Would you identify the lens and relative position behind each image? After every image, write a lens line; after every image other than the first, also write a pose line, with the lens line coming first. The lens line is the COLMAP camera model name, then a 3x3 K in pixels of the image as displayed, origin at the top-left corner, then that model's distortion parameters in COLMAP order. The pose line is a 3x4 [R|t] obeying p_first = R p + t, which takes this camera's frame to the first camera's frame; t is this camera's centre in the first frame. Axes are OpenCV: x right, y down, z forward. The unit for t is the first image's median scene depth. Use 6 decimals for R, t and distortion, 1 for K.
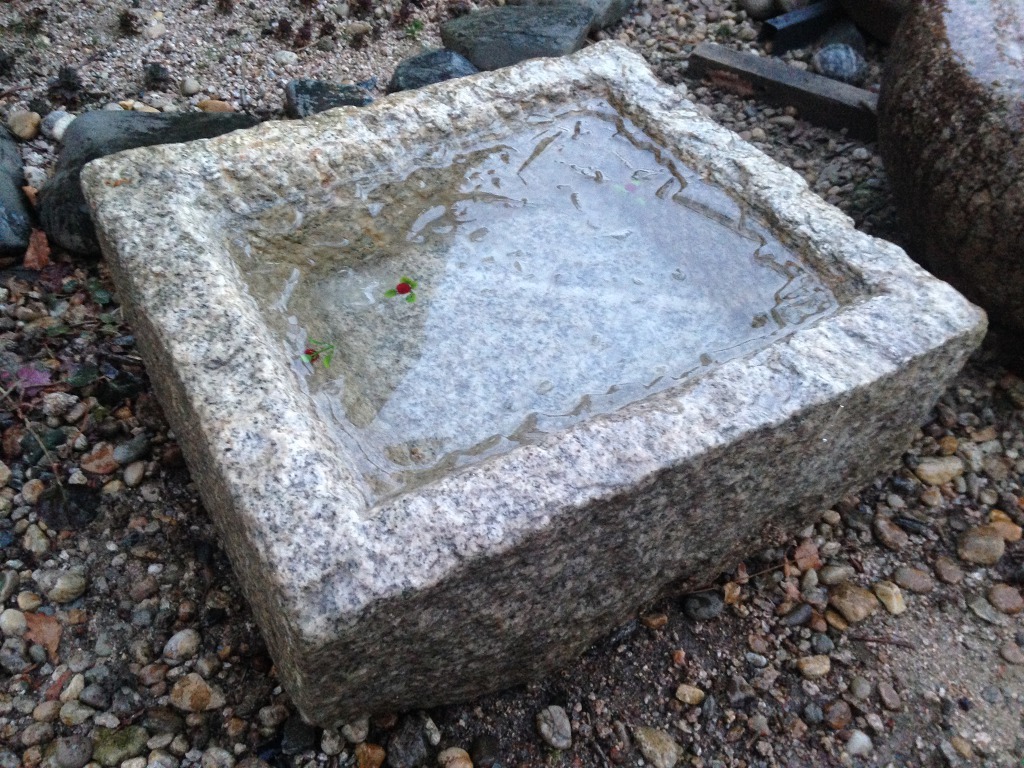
lens RADIAL K [[934.1, 0, 485.6], [0, 934.1, 372.1], [0, 0, 1]] dist [0.076784, 0.000000]
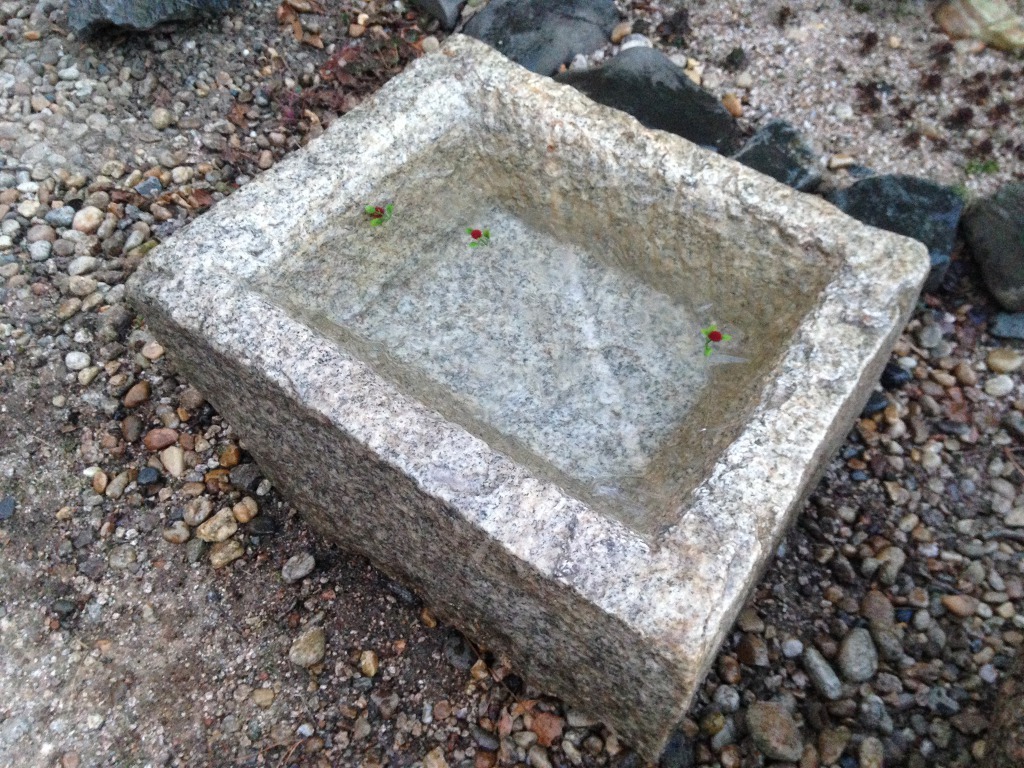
lens RADIAL K [[934.1, 0, 515.1], [0, 934.1, 362.7], [0, 0, 1]] dist [0.076784, 0.000000]
pose [[0.408273, 0.684603, -0.603847, 0.739138], [-0.682745, 0.668092, 0.295823, -0.354341], [0.605948, 0.291497, 0.740173, 0.185996]]
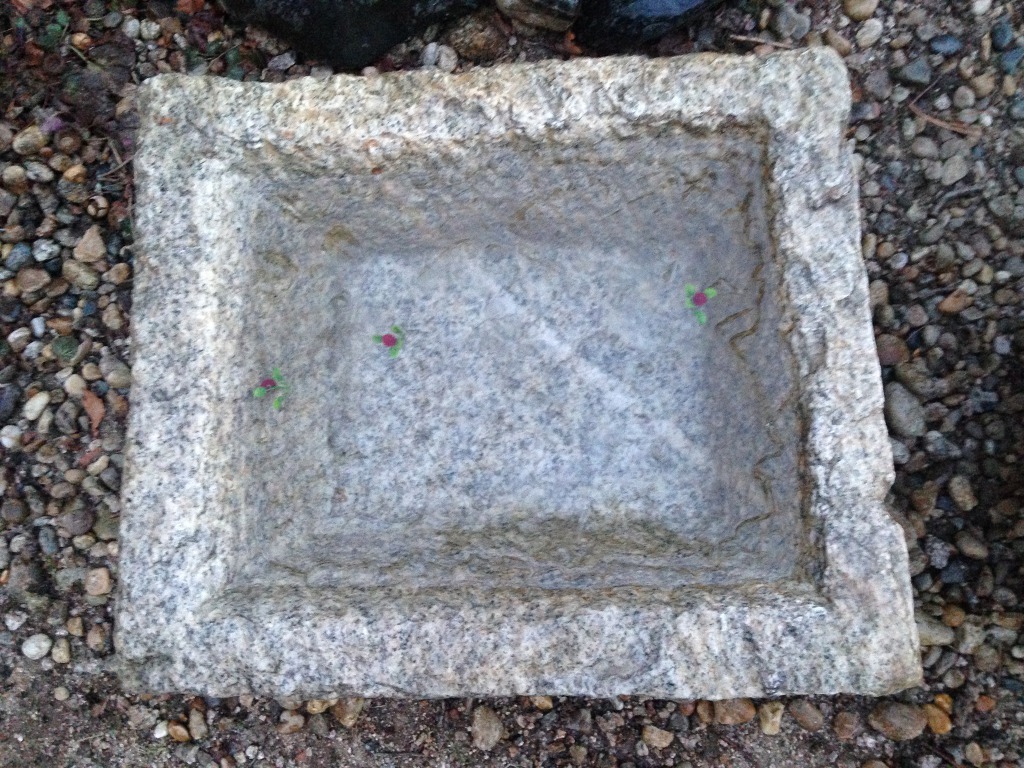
lens RADIAL K [[934.1, 0, 499.0], [0, 934.1, 352.6], [0, 0, 1]] dist [0.076784, 0.000000]
pose [[0.872441, 0.457750, -0.171206, 0.180243], [-0.299944, 0.778096, 0.551907, -0.632140], [0.385850, -0.430154, 0.816142, 0.229919]]
